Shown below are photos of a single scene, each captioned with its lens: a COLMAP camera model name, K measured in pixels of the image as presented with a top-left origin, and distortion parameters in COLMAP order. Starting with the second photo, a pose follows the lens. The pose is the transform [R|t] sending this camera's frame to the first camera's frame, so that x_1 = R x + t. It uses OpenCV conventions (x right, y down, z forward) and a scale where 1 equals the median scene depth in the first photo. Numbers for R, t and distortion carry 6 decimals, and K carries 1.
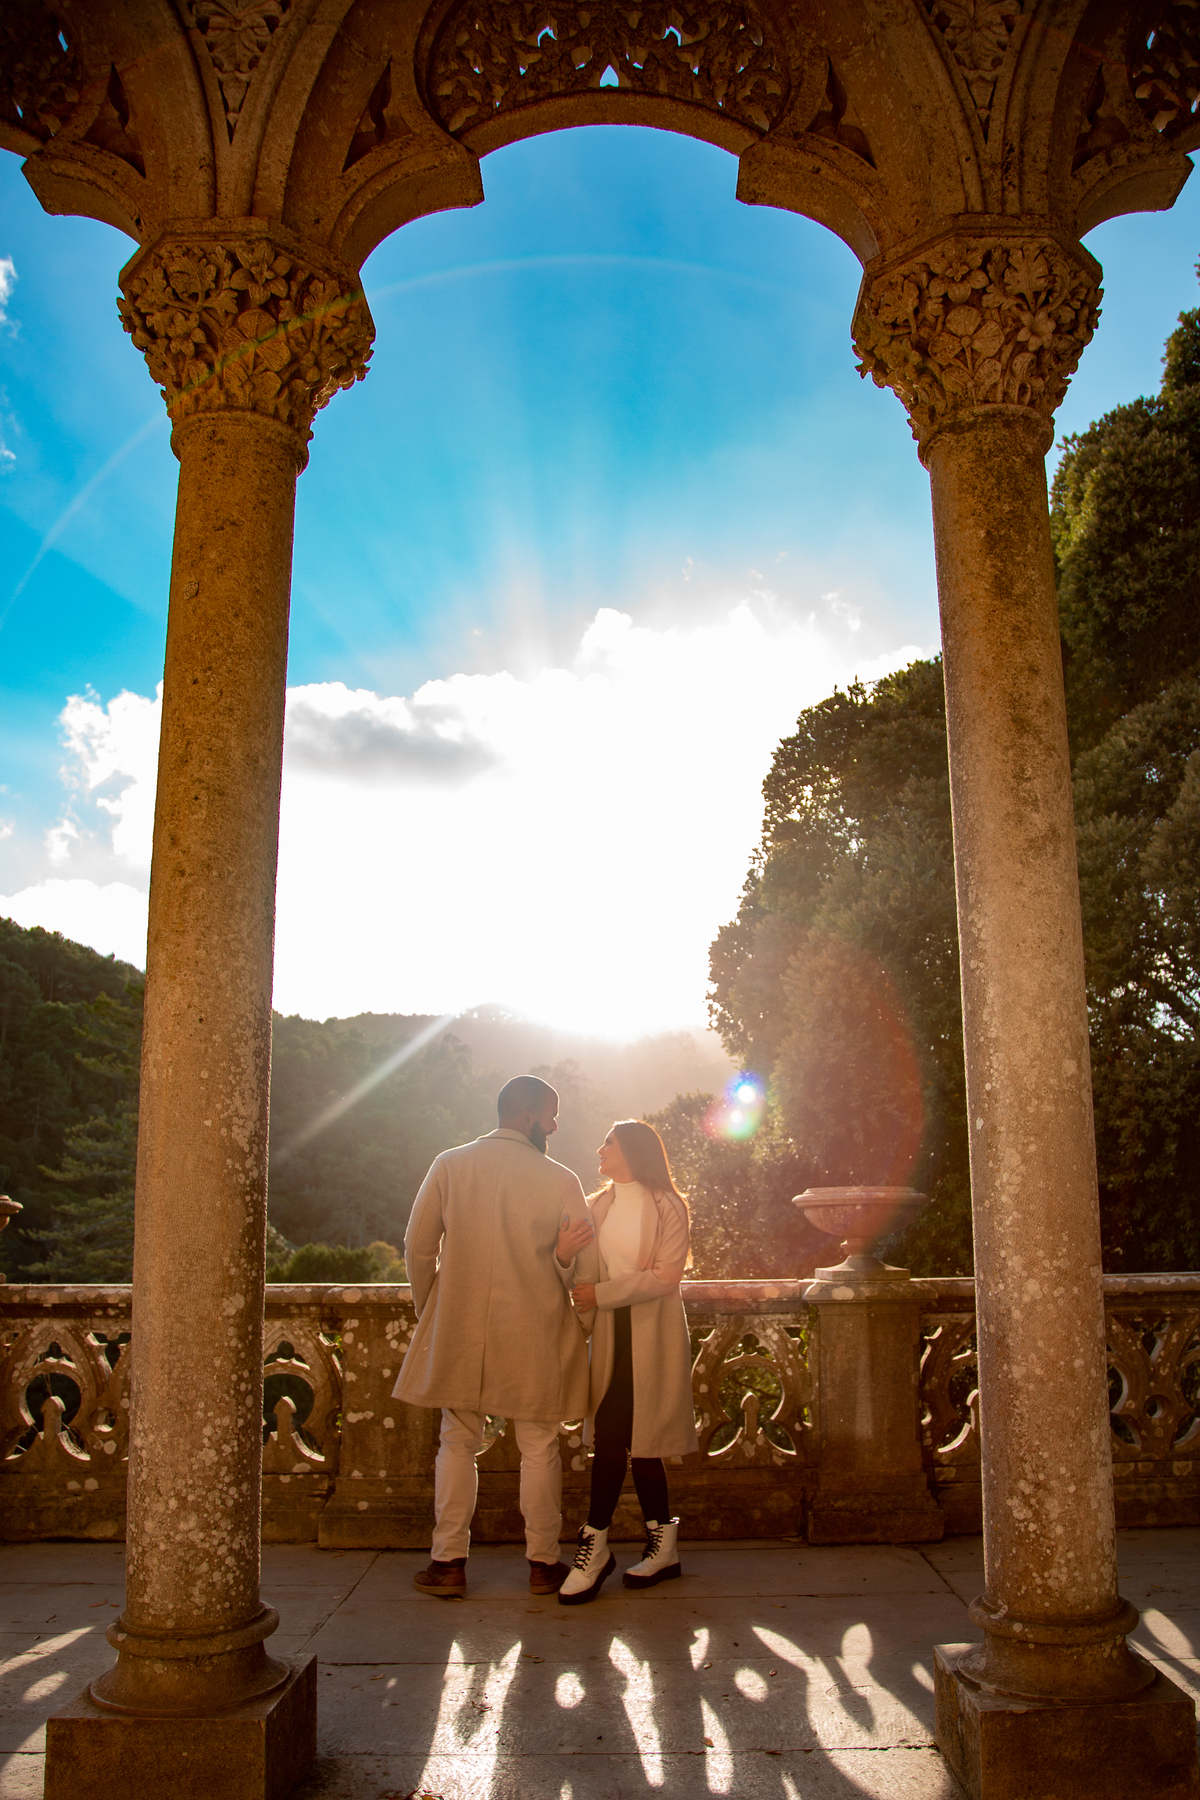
lens RADIAL K [[1445.0, 0, 639.0], [0, 1445.0, 901.4], [0, 0, 1]] dist [-0.074370, 0.003624]
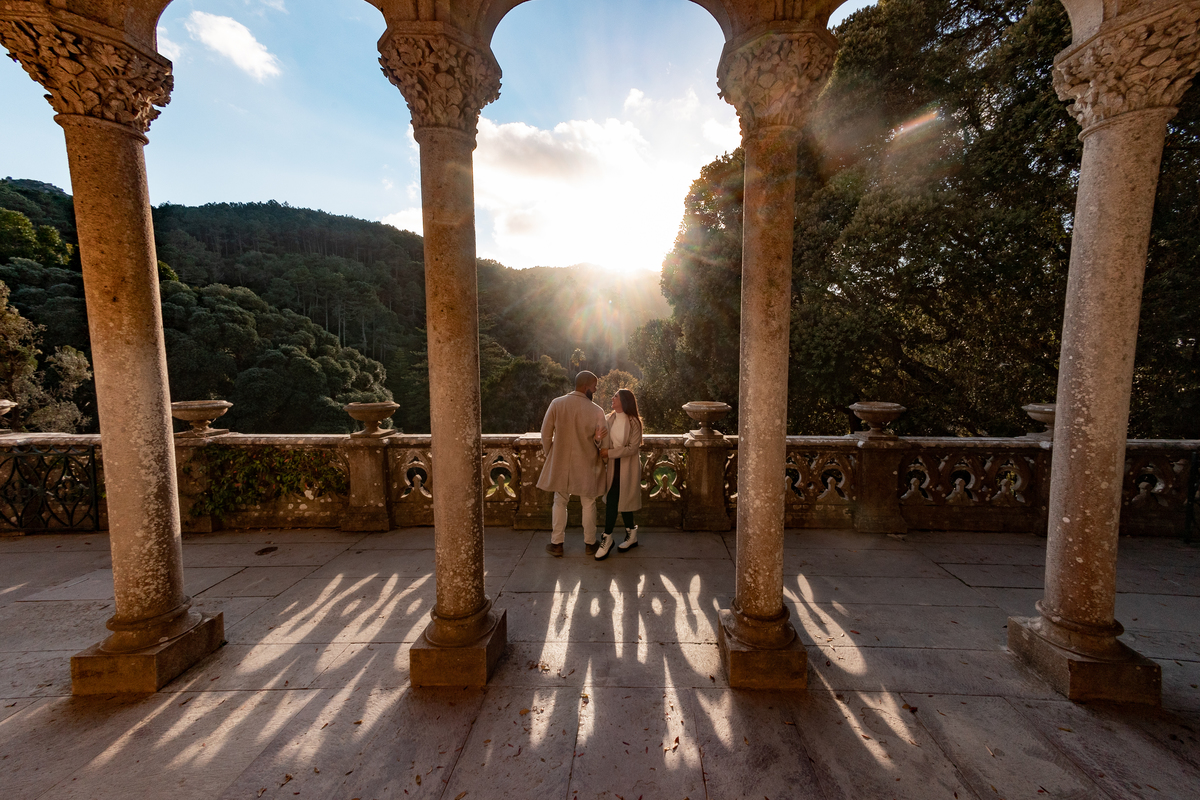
lens RADIAL K [[532.5, 0, 623.4], [0, 532.5, 402.3], [0, 0, 1]] dist [0.073266, -0.000212]
pose [[0.999757, 0.008494, -0.020324, 0.028808], [-0.002409, 0.959281, 0.282442, -0.167497], [0.021896, -0.282325, 0.959069, 0.045711]]
